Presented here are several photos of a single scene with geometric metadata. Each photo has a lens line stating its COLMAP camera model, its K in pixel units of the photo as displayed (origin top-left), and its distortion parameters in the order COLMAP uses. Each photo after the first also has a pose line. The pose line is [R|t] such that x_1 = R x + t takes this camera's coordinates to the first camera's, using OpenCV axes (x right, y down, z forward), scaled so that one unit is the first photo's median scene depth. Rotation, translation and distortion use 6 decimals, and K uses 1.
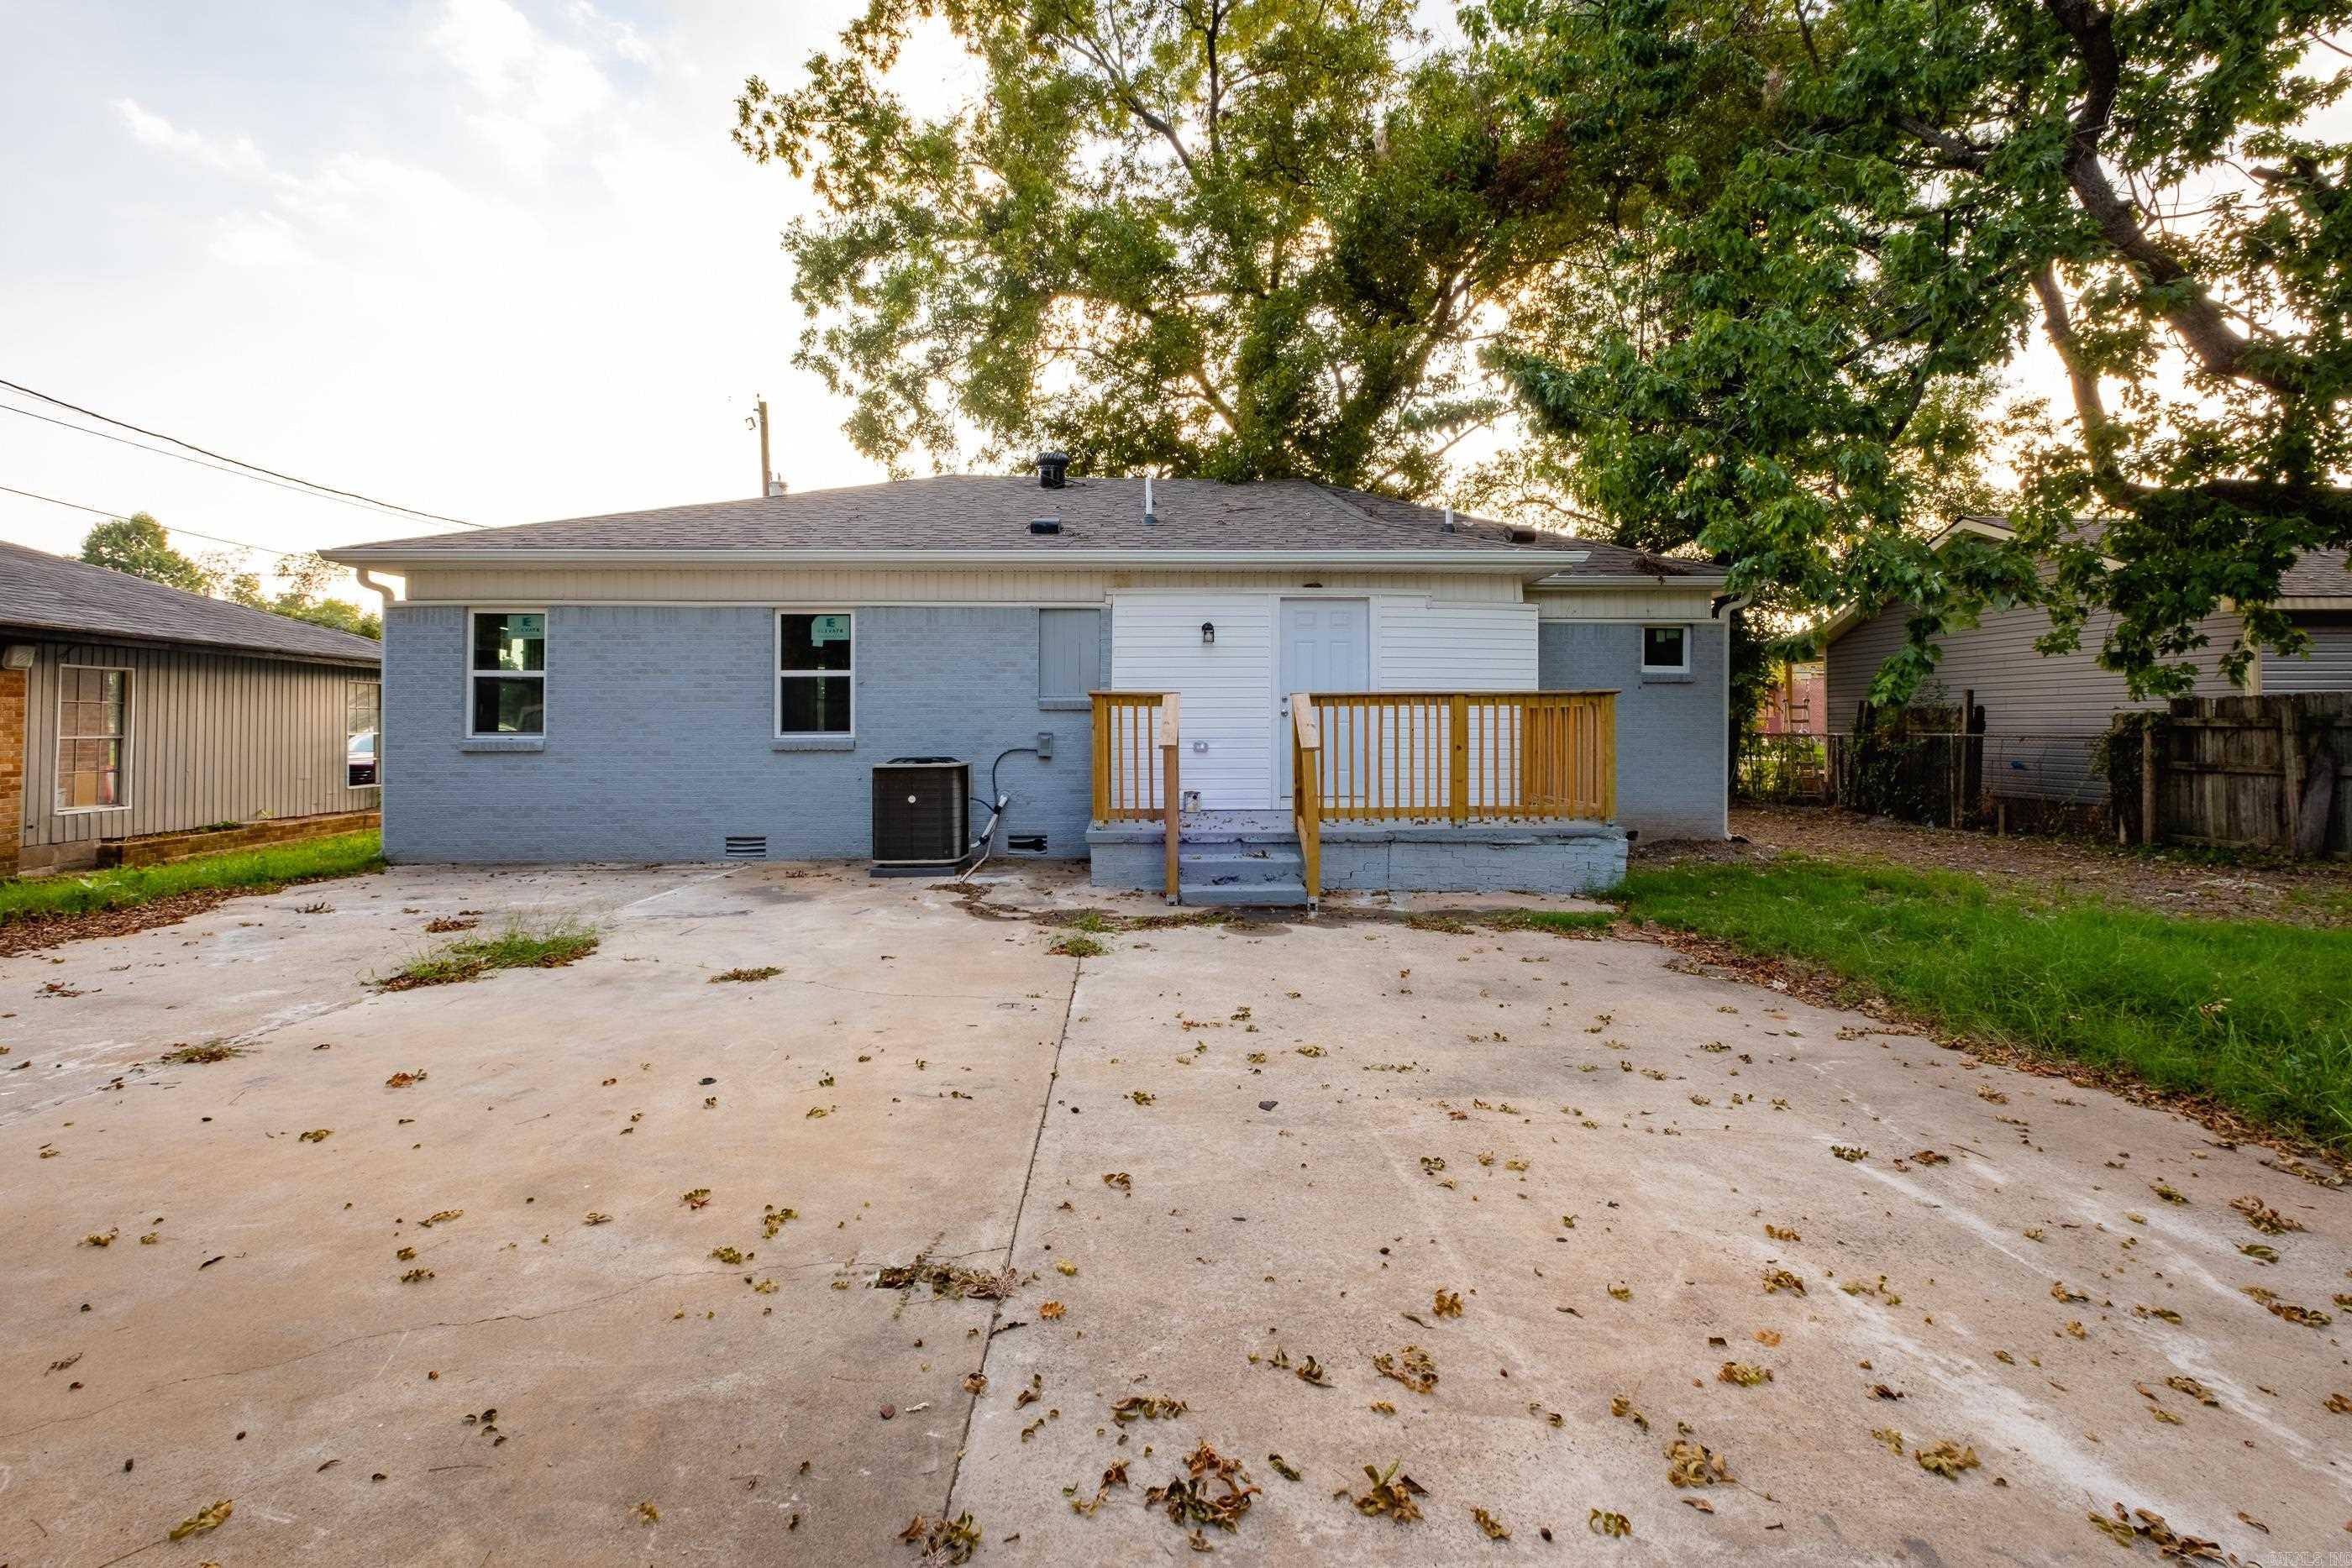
lens RADIAL K [[1025.2, 0, 1127.9], [0, 1025.2, 710.5], [0, 0, 1]] dist [0.004564, 0.000296]
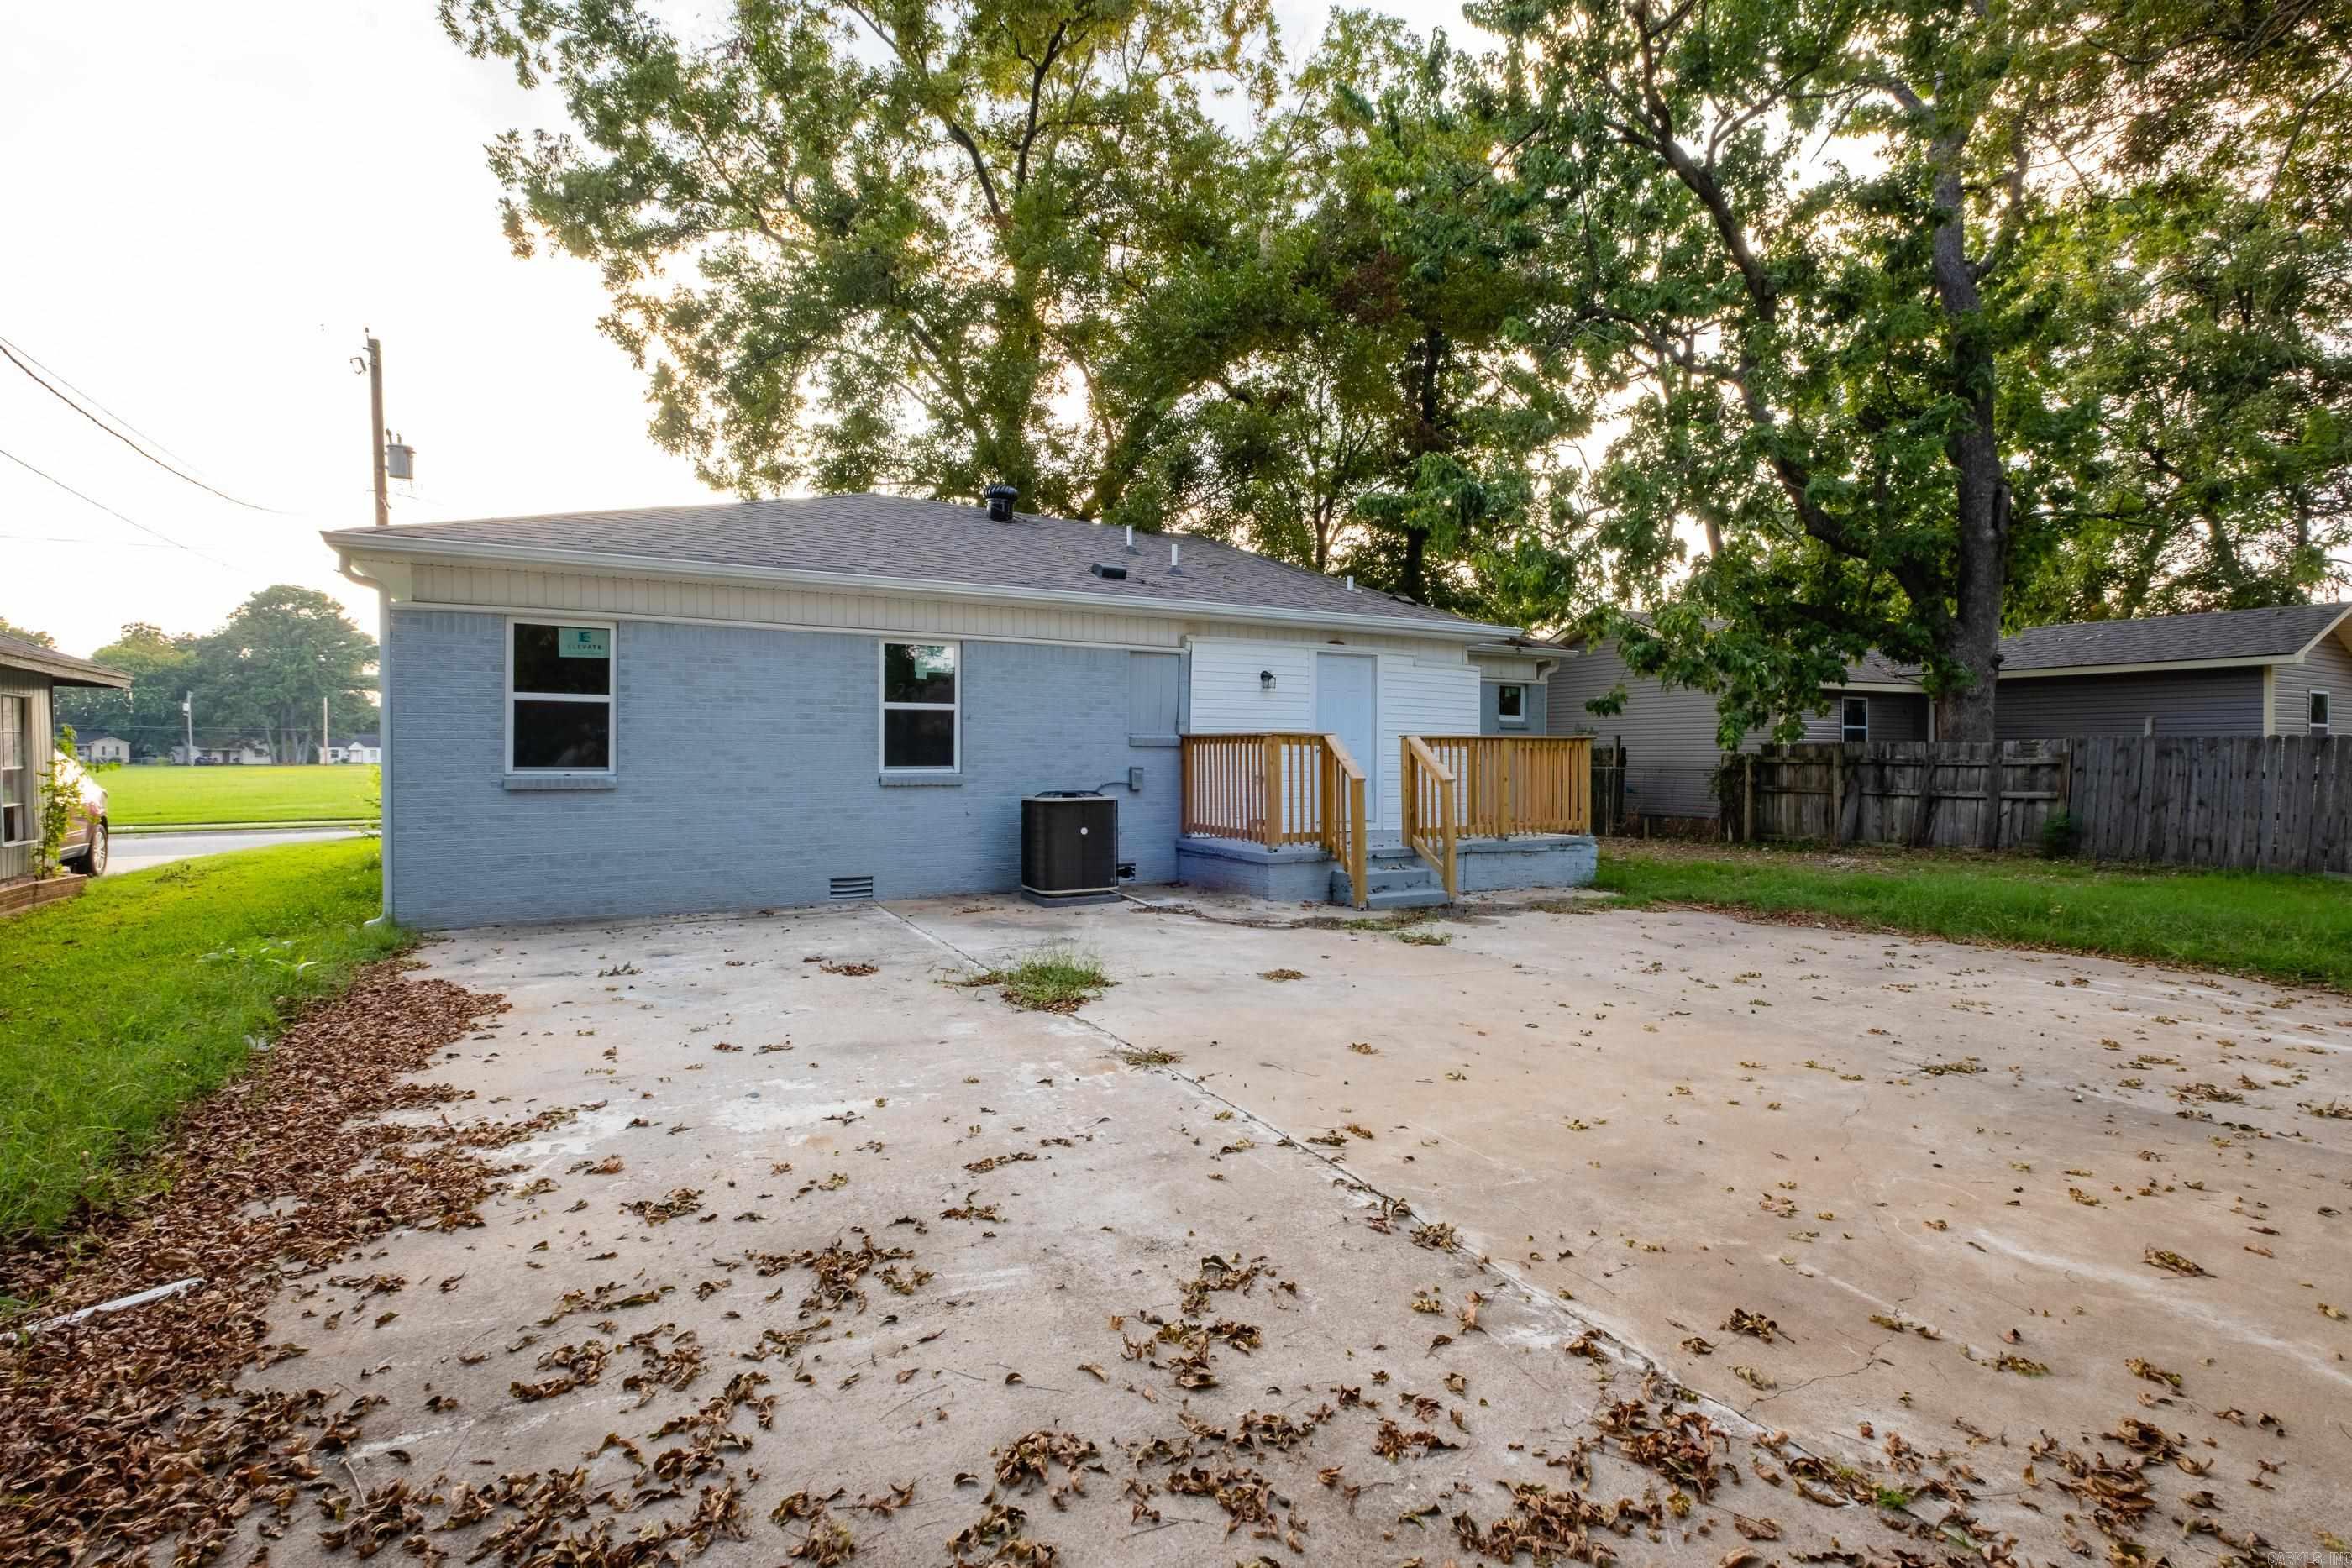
lens RADIAL K [[1025.2, 0, 1264.1], [0, 1025.2, 755.9], [0, 0, 1]] dist [0.004564, 0.000296]
pose [[0.886807, 0.004861, 0.462114, -0.453989], [-0.009598, 0.999923, 0.007901, -0.000211], [-0.462040, -0.011442, 0.886785, -0.009791]]
